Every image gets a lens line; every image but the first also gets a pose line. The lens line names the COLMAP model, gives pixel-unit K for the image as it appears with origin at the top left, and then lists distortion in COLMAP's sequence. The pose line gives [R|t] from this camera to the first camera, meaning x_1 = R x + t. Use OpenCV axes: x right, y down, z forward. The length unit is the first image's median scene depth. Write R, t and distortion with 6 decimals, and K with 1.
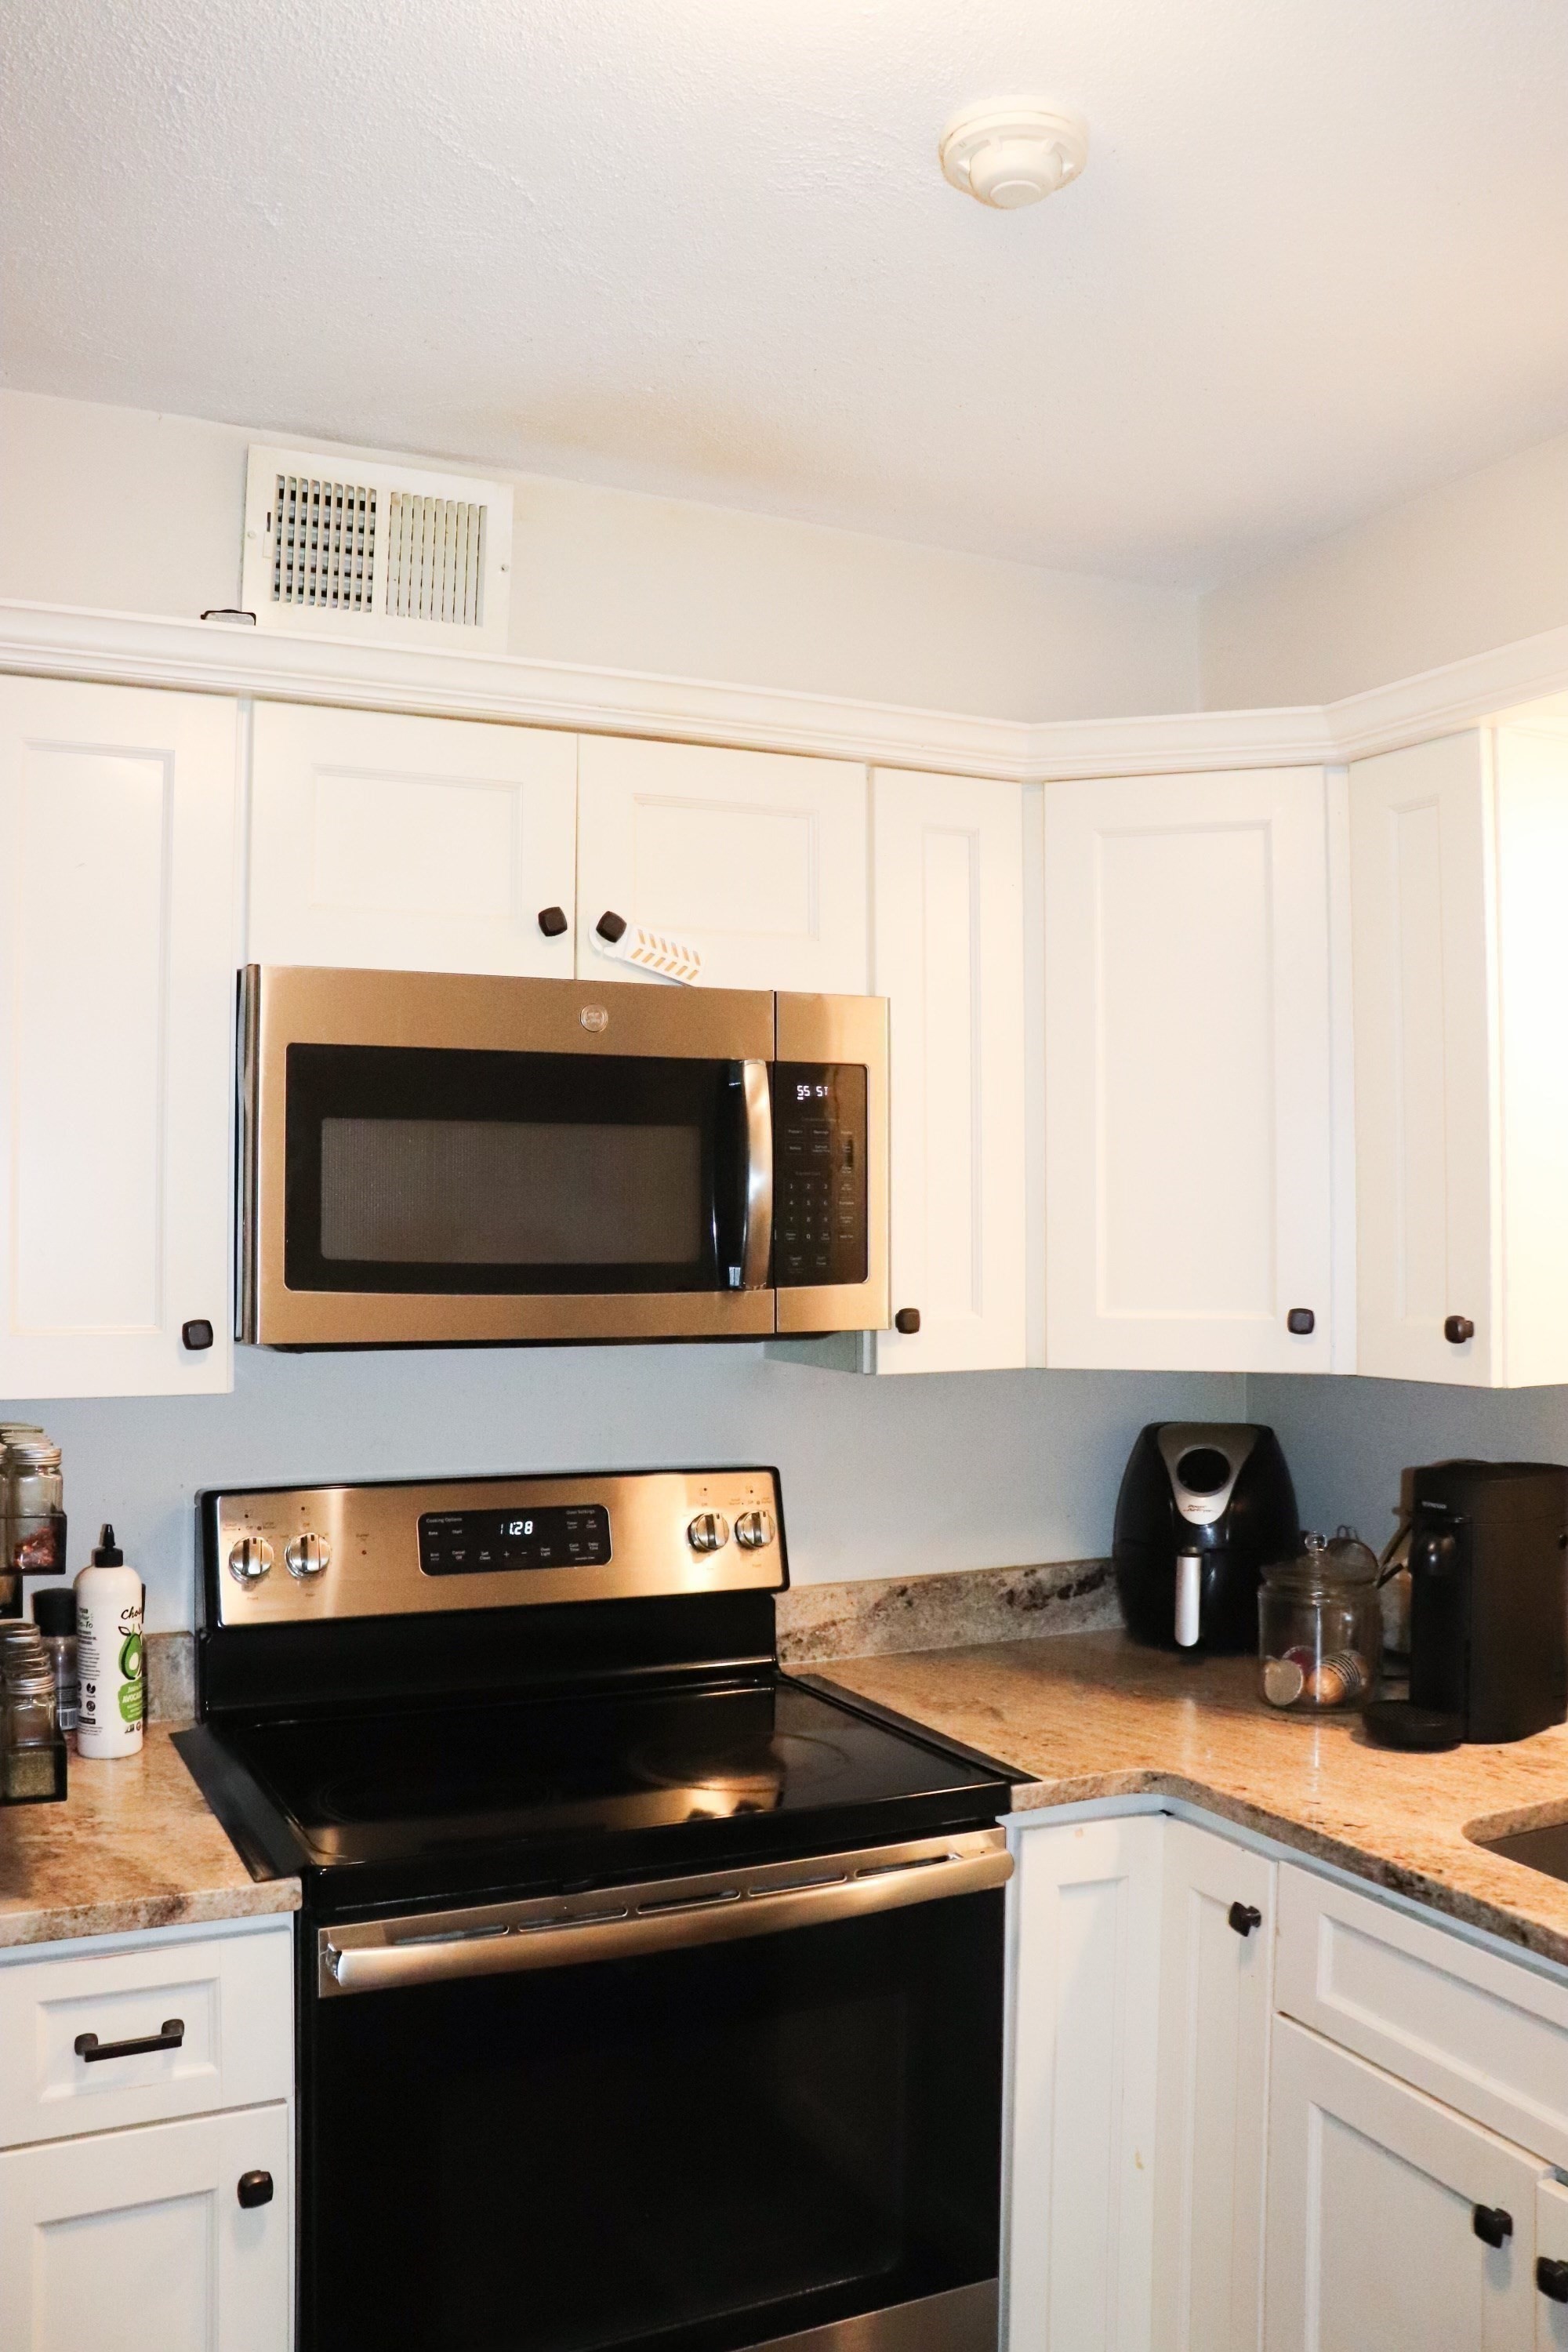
lens RADIAL K [[1934.6, 0, 787.6], [0, 1934.6, 1153.7], [0, 0, 1]] dist [-0.132719, 0.059143]
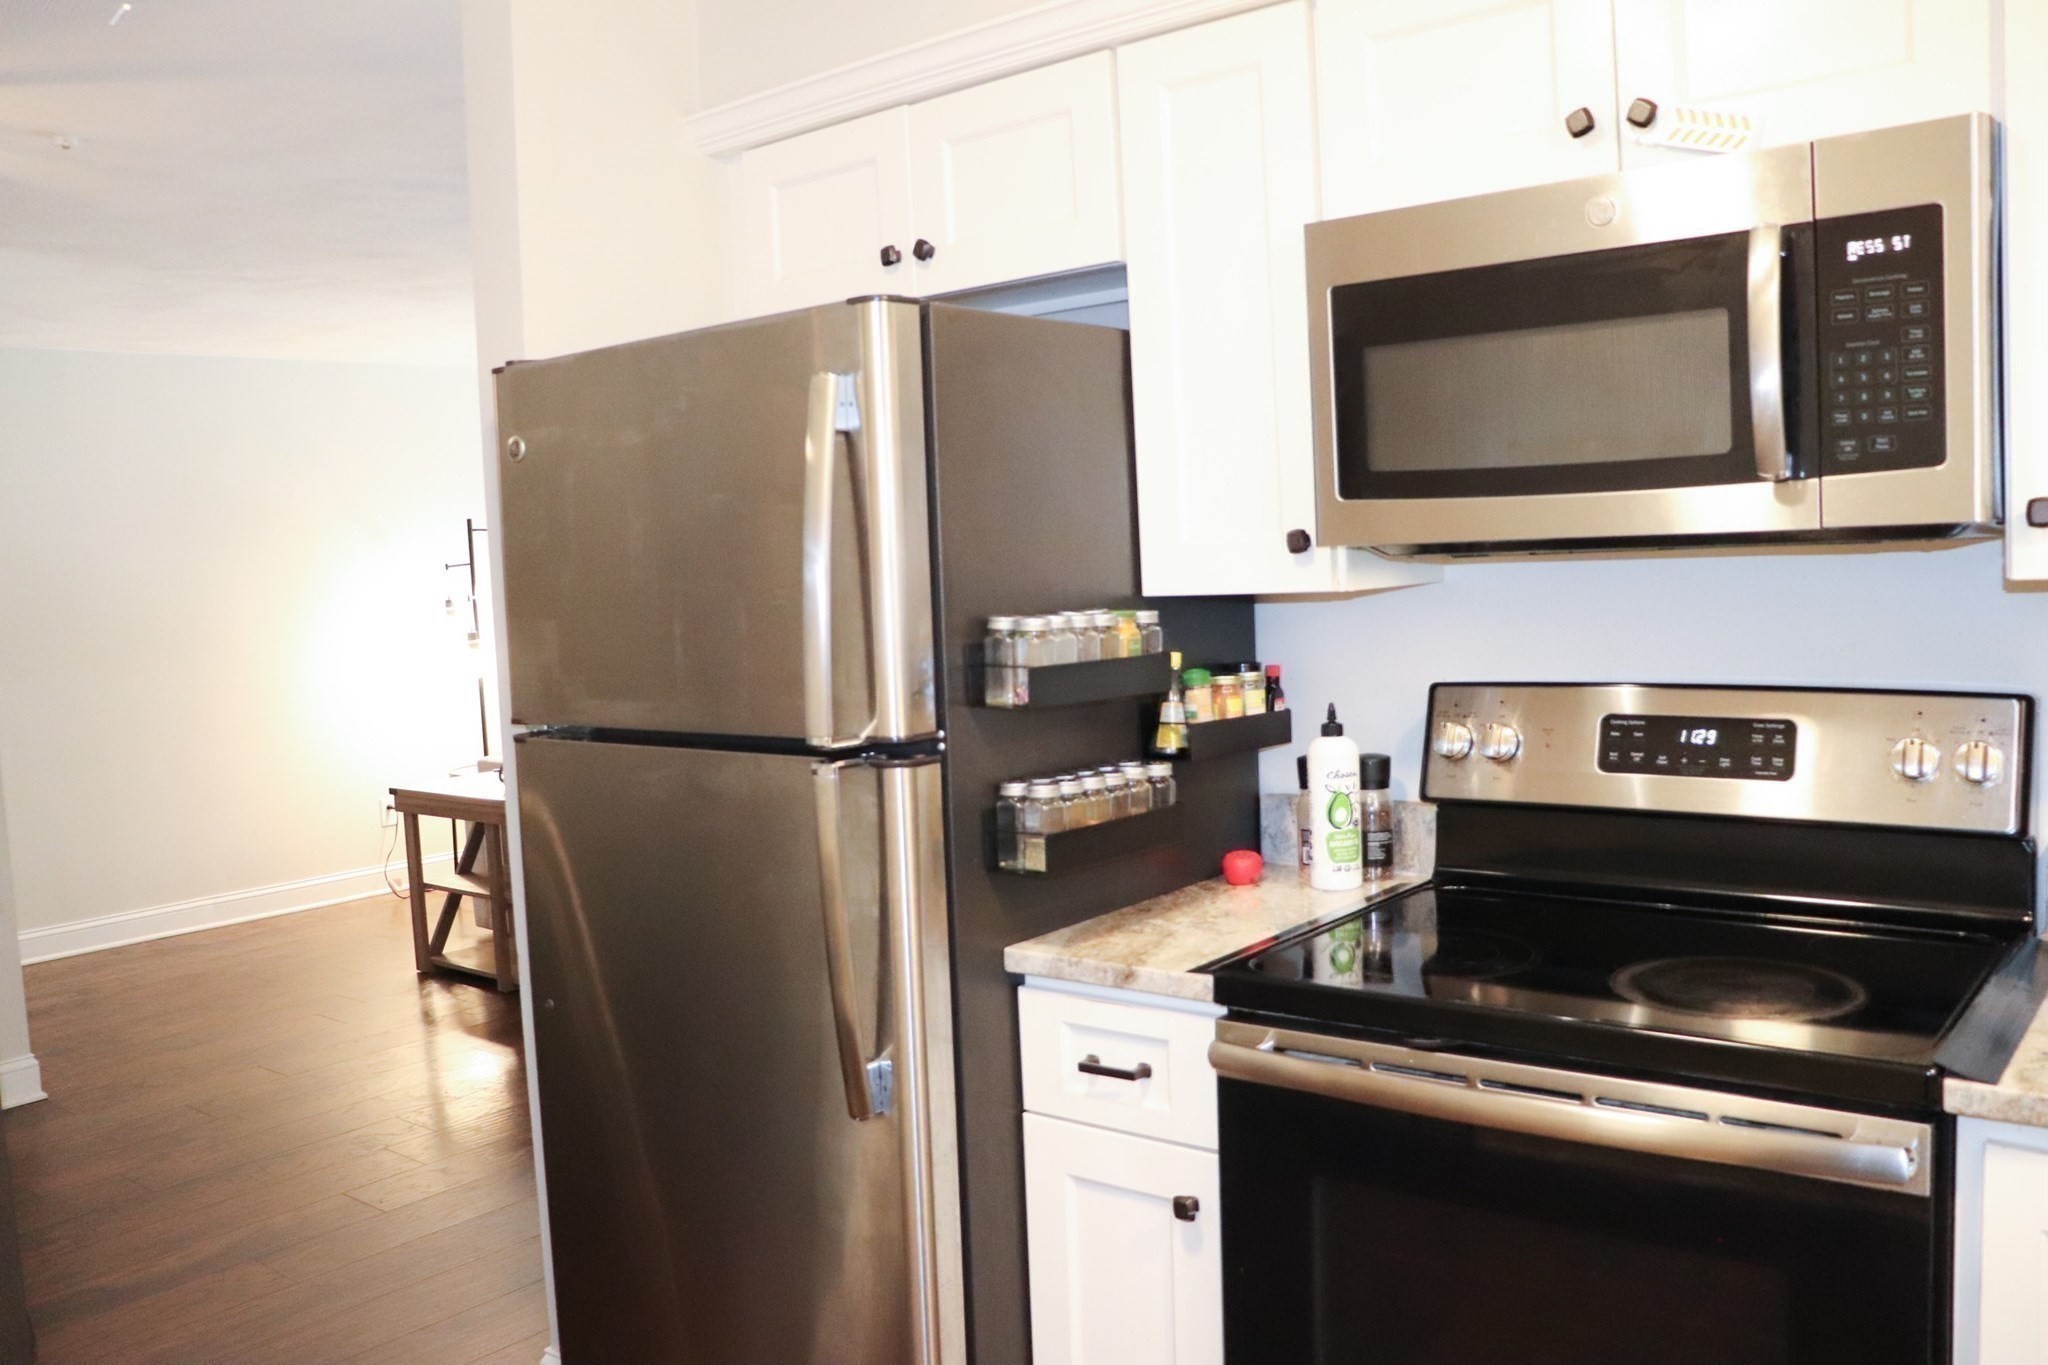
lens RADIAL K [[1684.6, 0, 1025.2], [0, 1684.6, 685.5], [0, 0, 1]] dist [-0.132719, 0.059143]
pose [[0.437204, 0.047176, -0.898124, 0.490825], [0.079841, 0.992645, 0.091006, 0.064045], [0.895812, -0.111495, 0.430221, 0.326599]]
